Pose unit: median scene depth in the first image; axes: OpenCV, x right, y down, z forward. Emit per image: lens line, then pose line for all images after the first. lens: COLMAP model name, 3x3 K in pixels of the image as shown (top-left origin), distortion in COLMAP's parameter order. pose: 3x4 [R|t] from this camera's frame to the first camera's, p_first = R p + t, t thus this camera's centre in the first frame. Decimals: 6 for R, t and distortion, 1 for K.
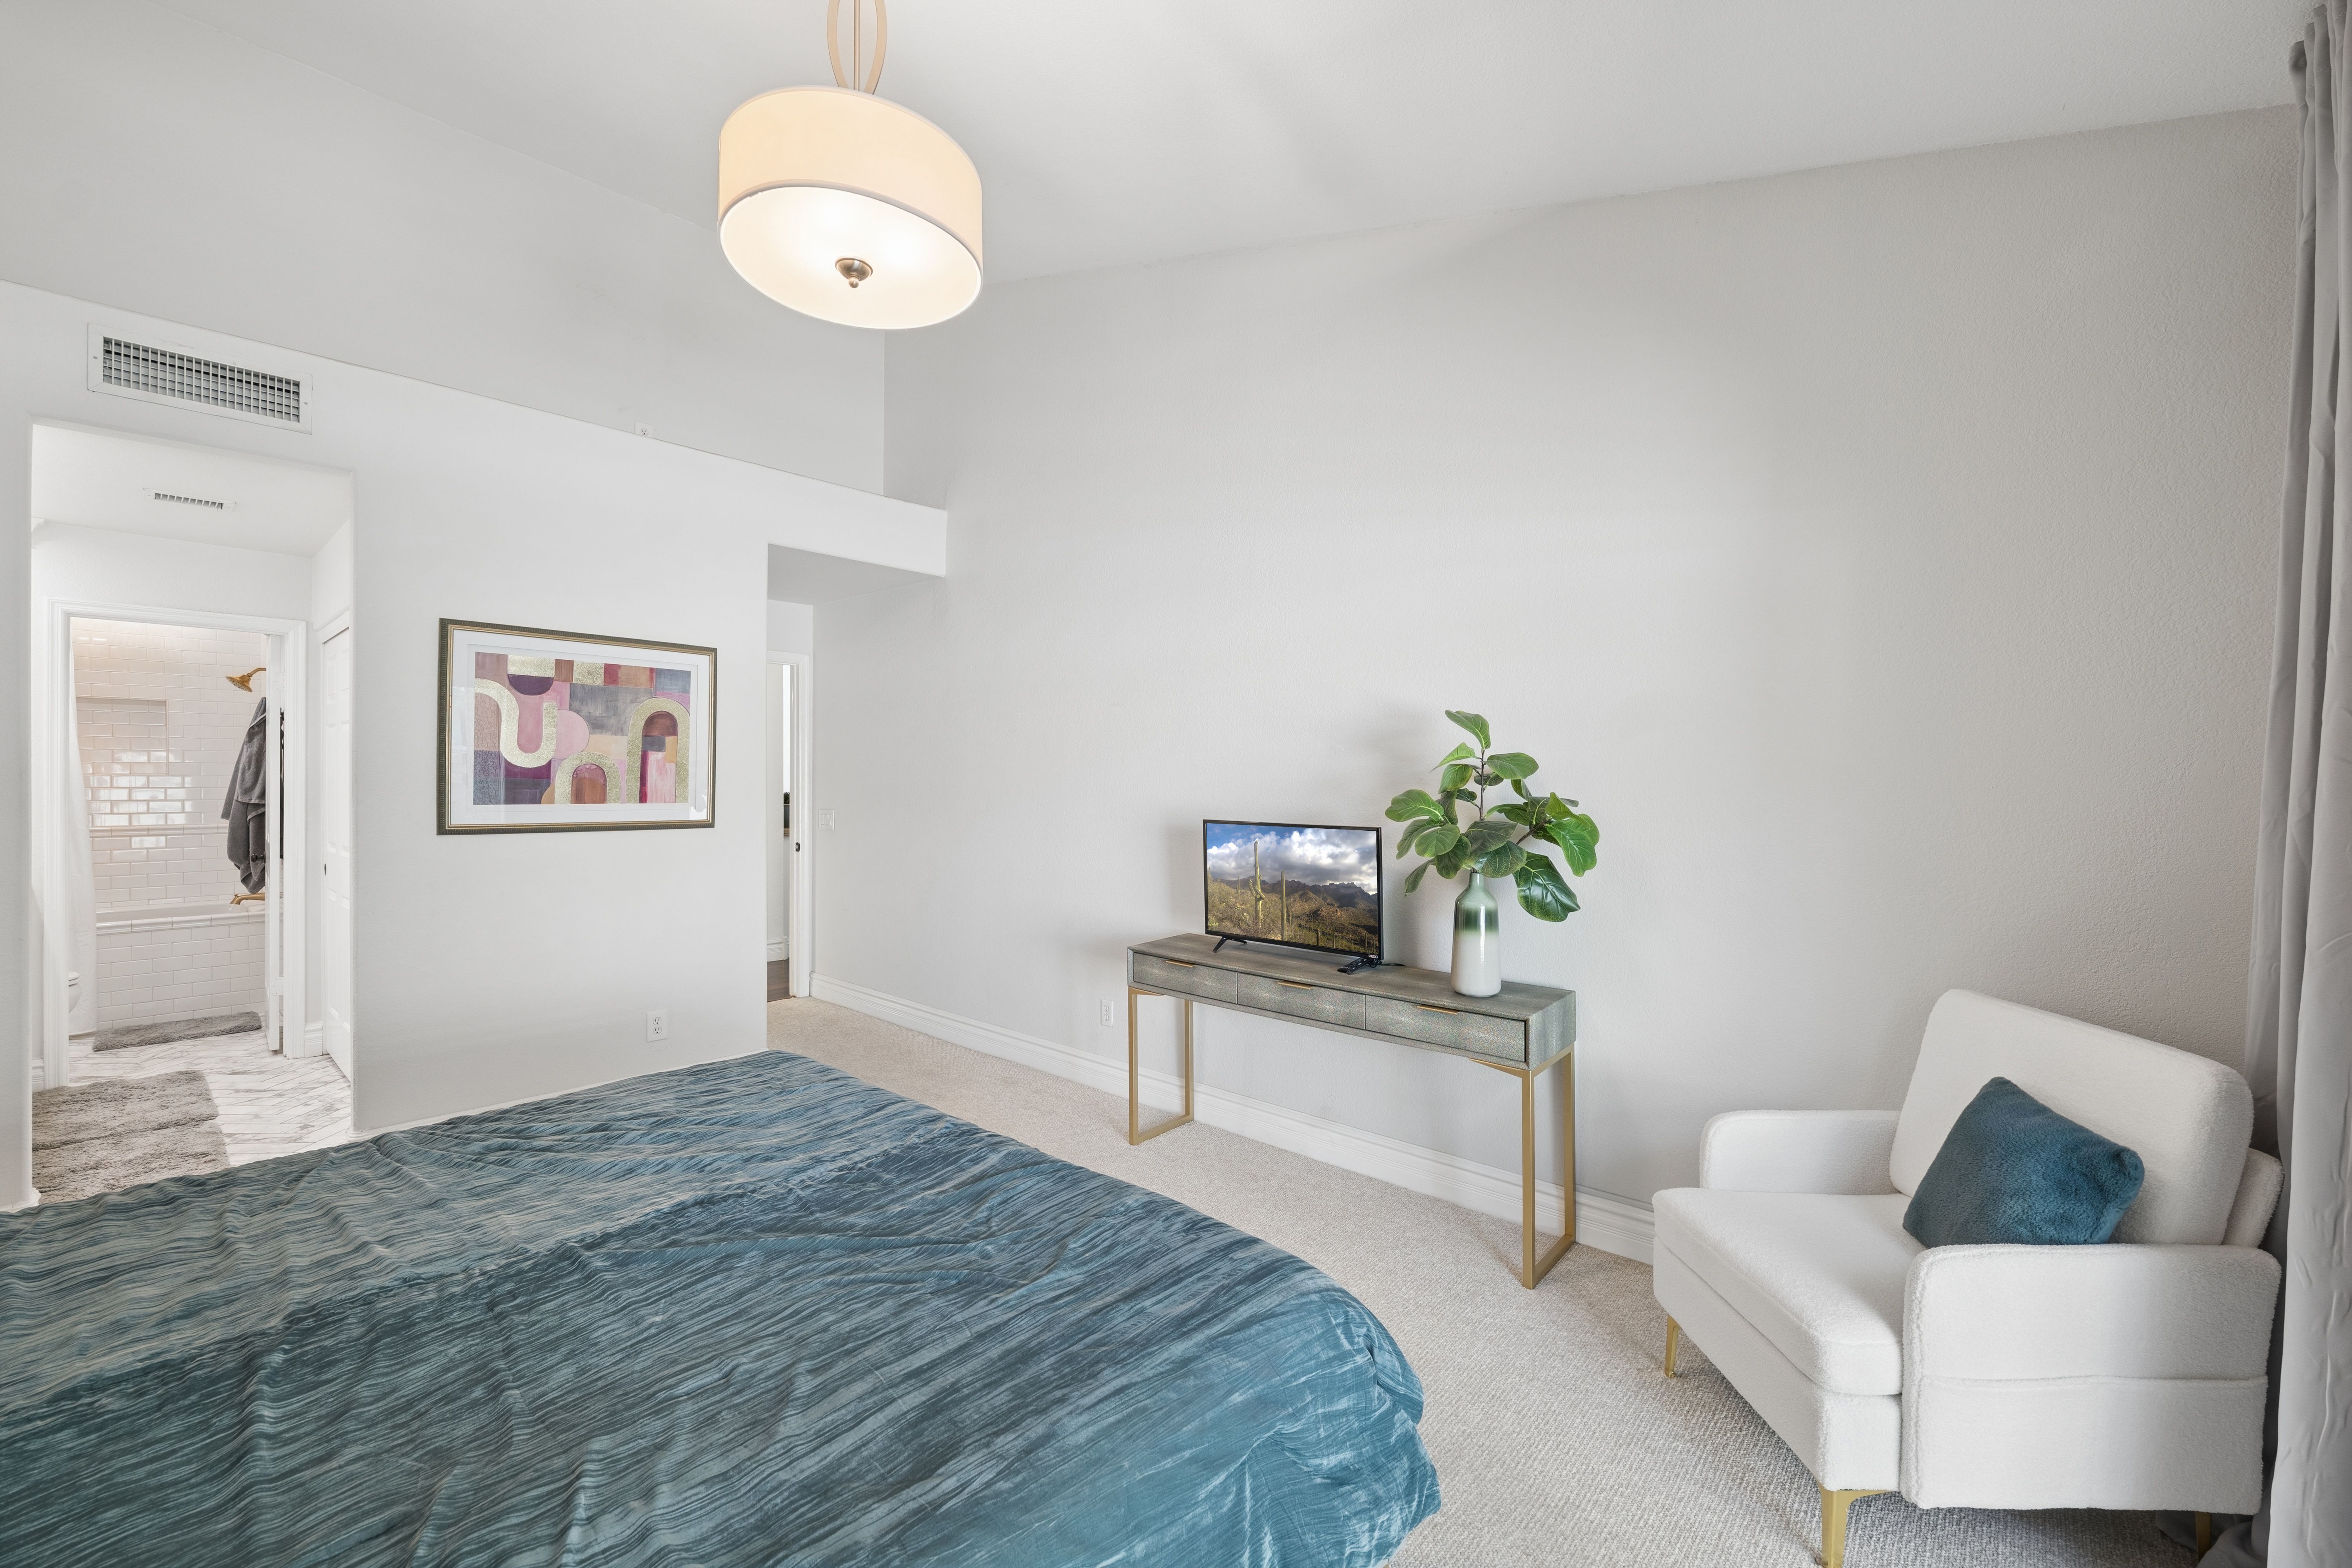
lens RADIAL K [[975.5, 0, 1162.4], [0, 975.5, 779.0], [0, 0, 1]] dist [-0.013858, 0.001374]
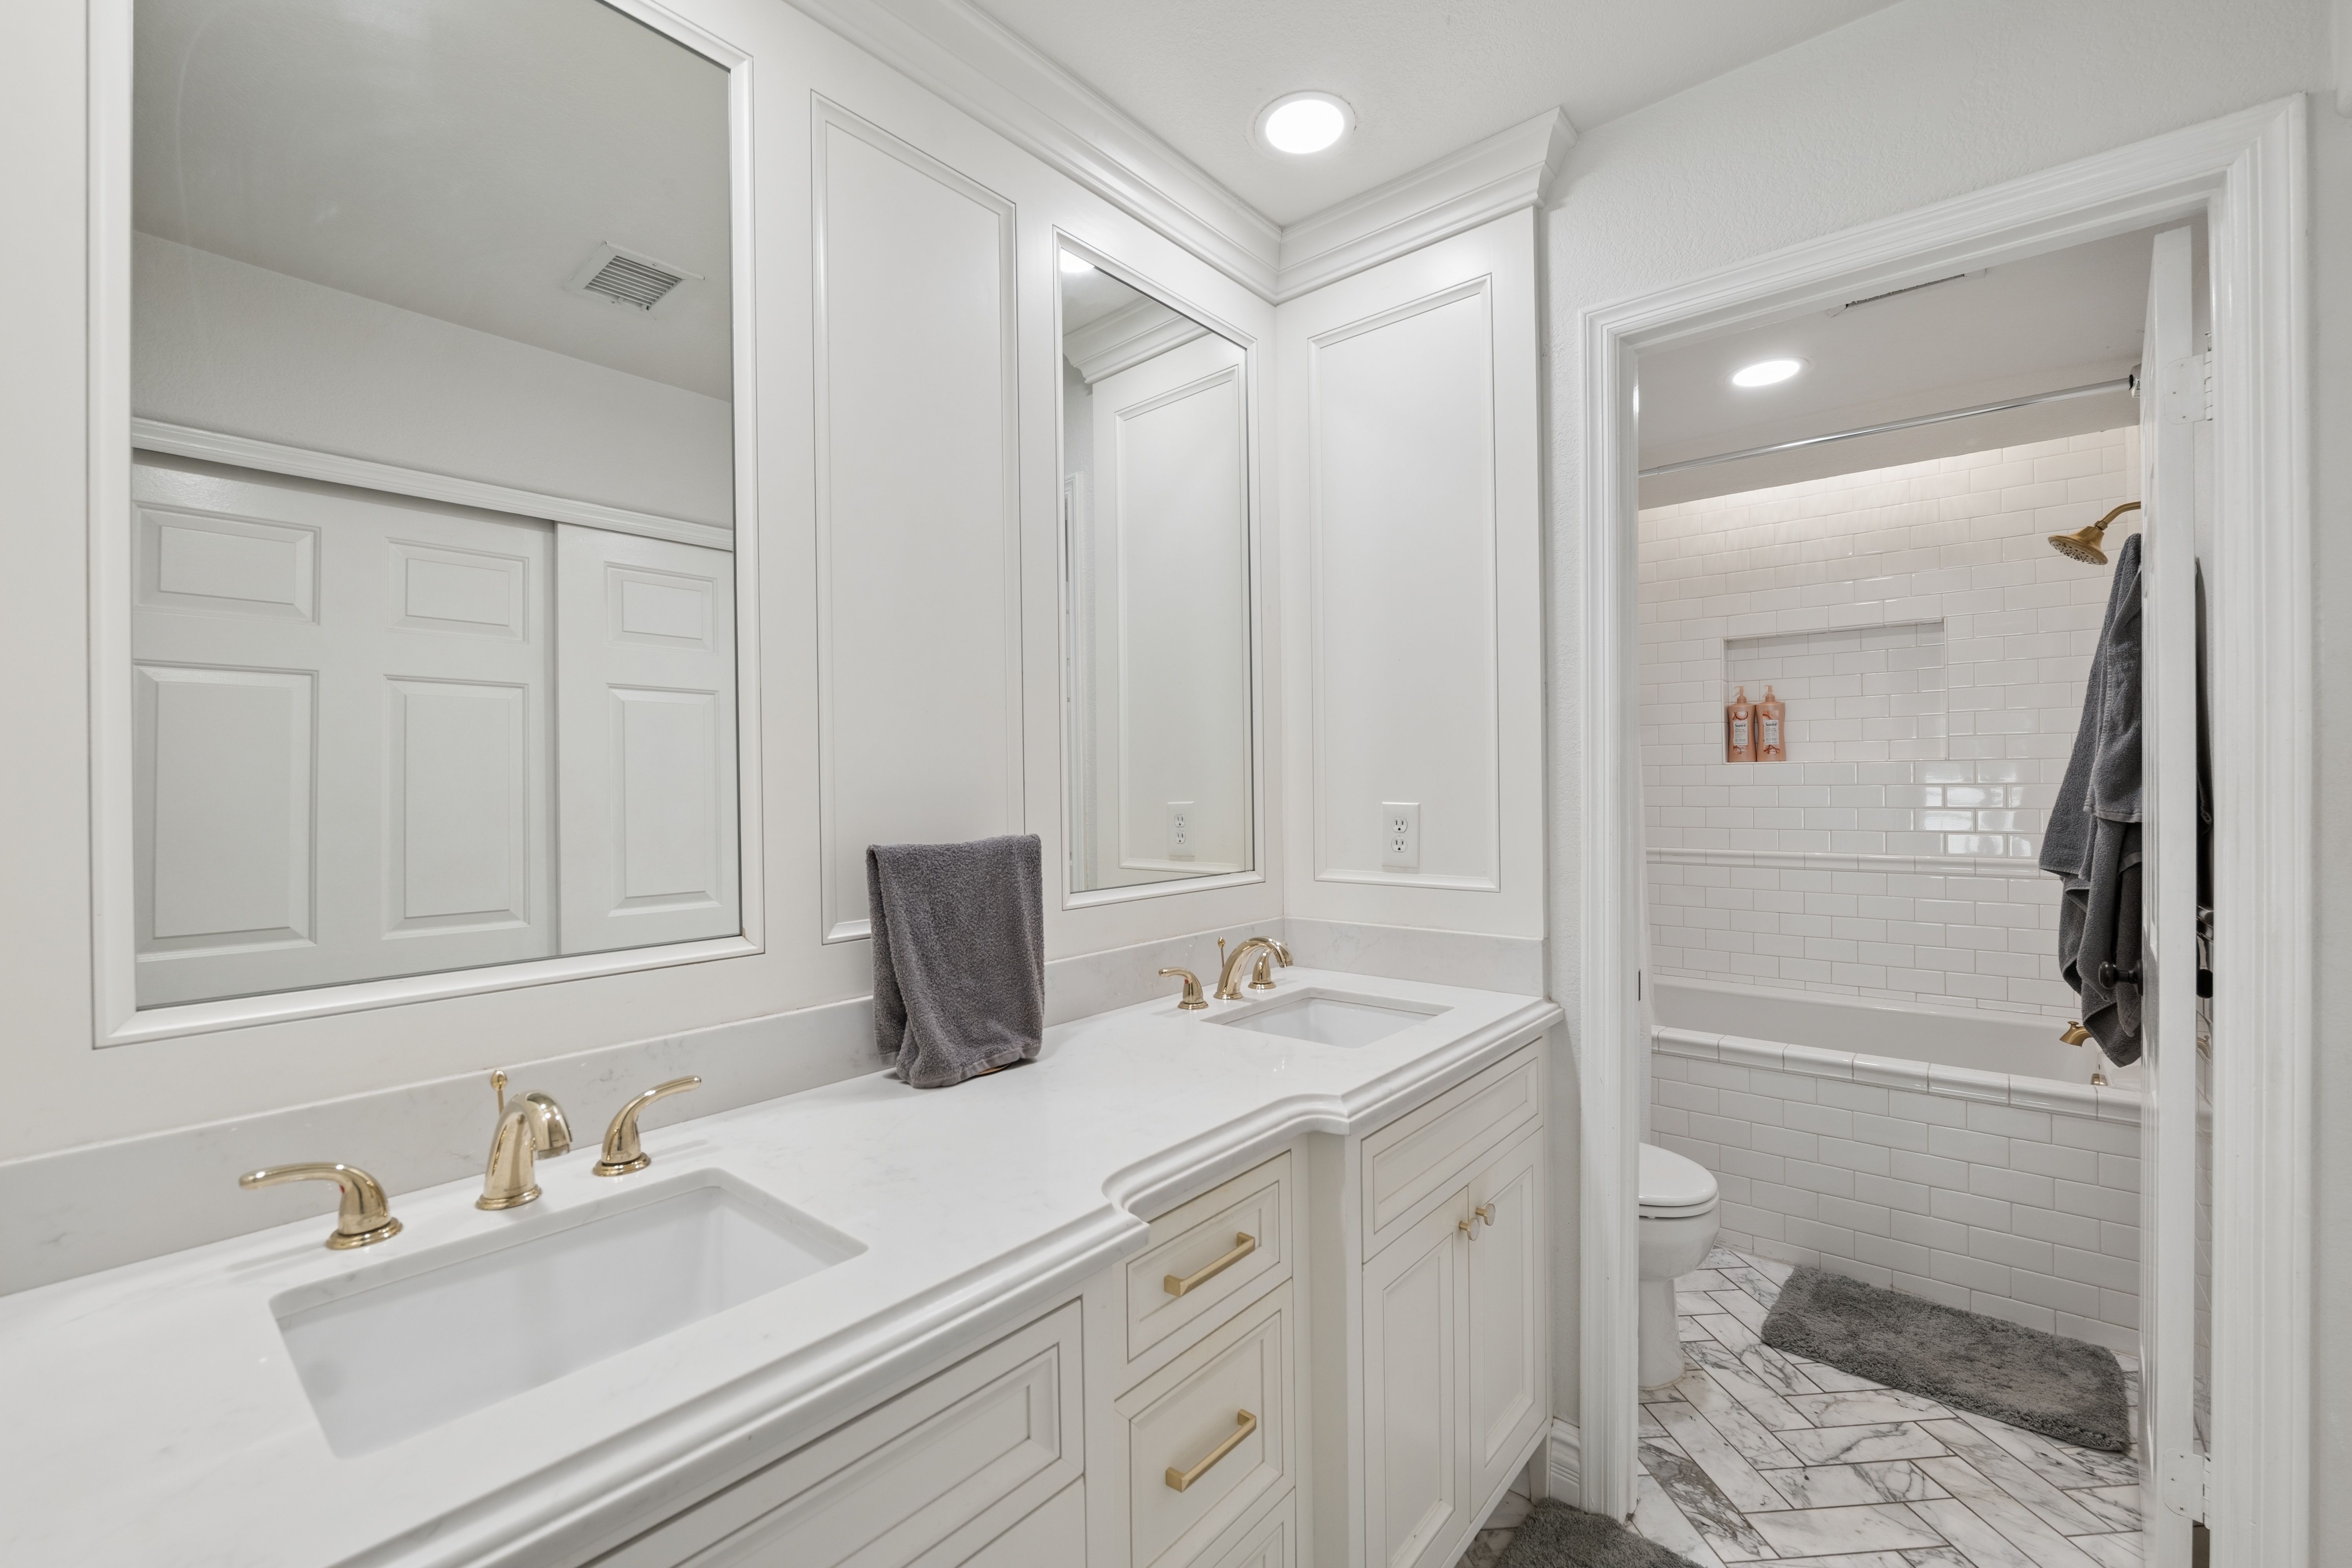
lens RADIAL K [[975.5, 0, 1161.2], [0, 975.5, 776.8], [0, 0, 1]] dist [-0.013858, 0.001374]
pose [[0.028031, -0.004312, -0.999598, -0.549941], [0.002728, 0.999987, -0.004237, 0.006405], [0.999603, -0.002609, 0.028042, 0.590831]]
